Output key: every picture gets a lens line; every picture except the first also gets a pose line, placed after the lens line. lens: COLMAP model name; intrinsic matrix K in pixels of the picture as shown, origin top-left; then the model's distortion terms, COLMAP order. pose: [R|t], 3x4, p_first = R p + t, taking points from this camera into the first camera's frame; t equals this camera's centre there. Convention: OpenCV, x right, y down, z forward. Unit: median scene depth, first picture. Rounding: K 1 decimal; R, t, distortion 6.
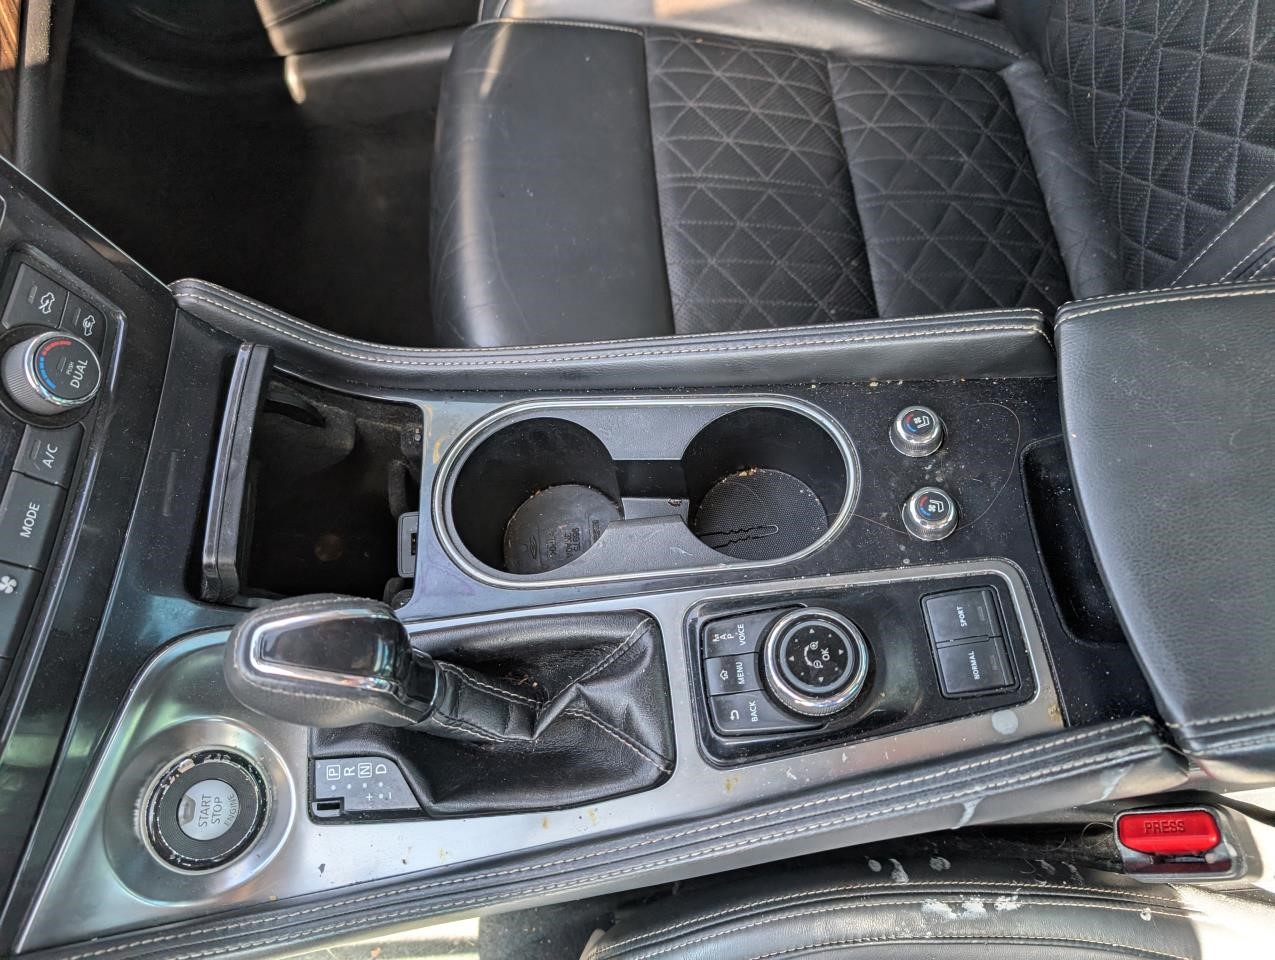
lens RADIAL K [[952.7, 0, 637.5], [0, 952.7, 480.0], [0, 0, 1]] dist [-0.003388, 0.002798]
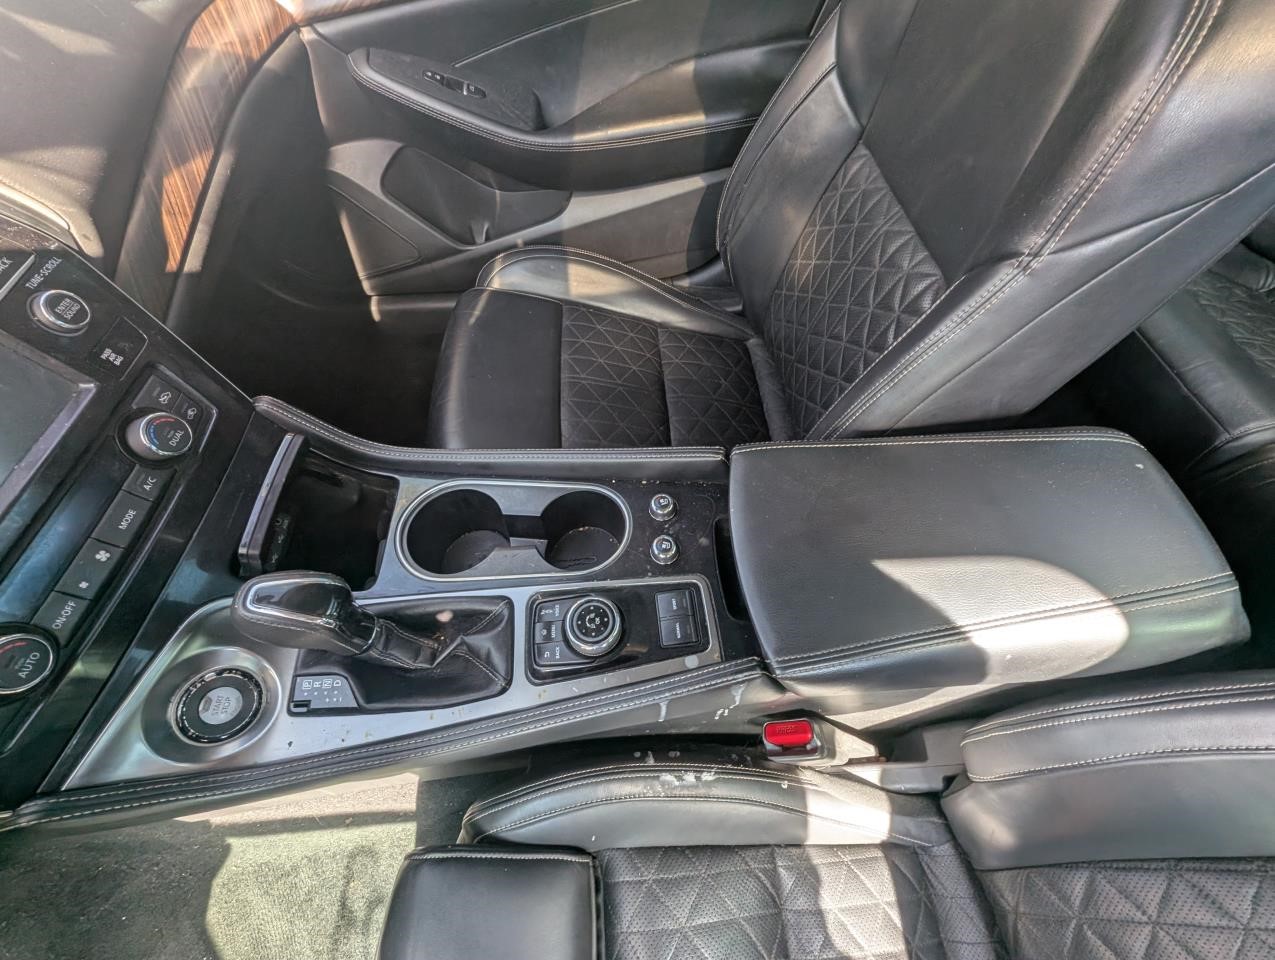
lens RADIAL K [[530.7, 0, 637.5], [0, 530.7, 480.0], [0, 0, 1]] dist [0.002760, 0.000244]
pose [[0.990512, 0.069930, 0.118301, 0.121767], [-0.053184, 0.988833, -0.139217, 0.048684], [-0.126716, 0.131605, 0.983170, -0.045565]]
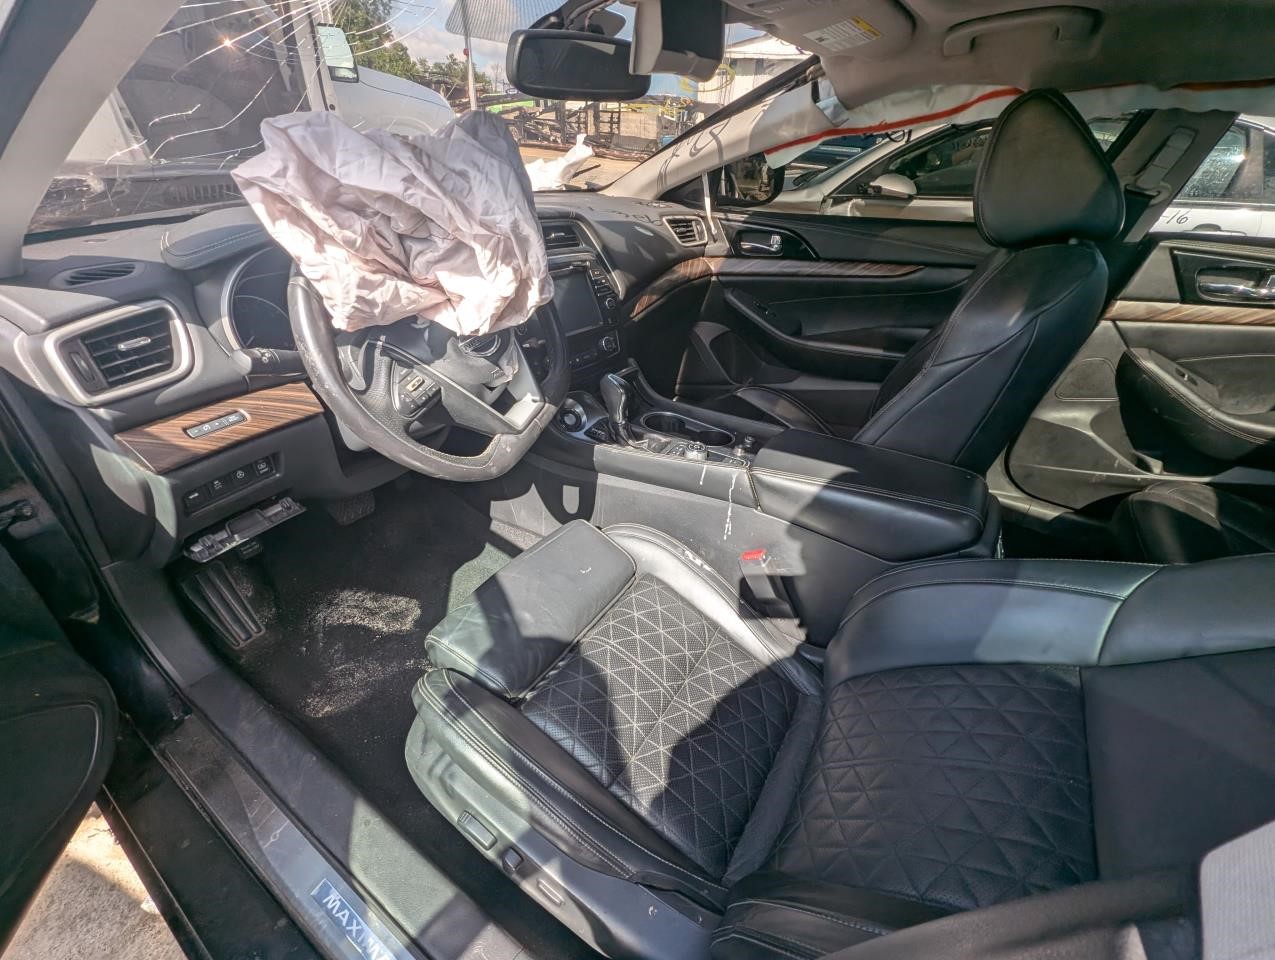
lens RADIAL K [[530.7, 0, 637.5], [0, 530.7, 480.0], [0, 0, 1]] dist [0.002760, 0.000244]
pose [[0.795778, 0.468743, -0.383429, 0.900030], [-0.598636, 0.704546, -0.381116, 1.292249], [0.091498, 0.532818, 0.841269, -0.947175]]
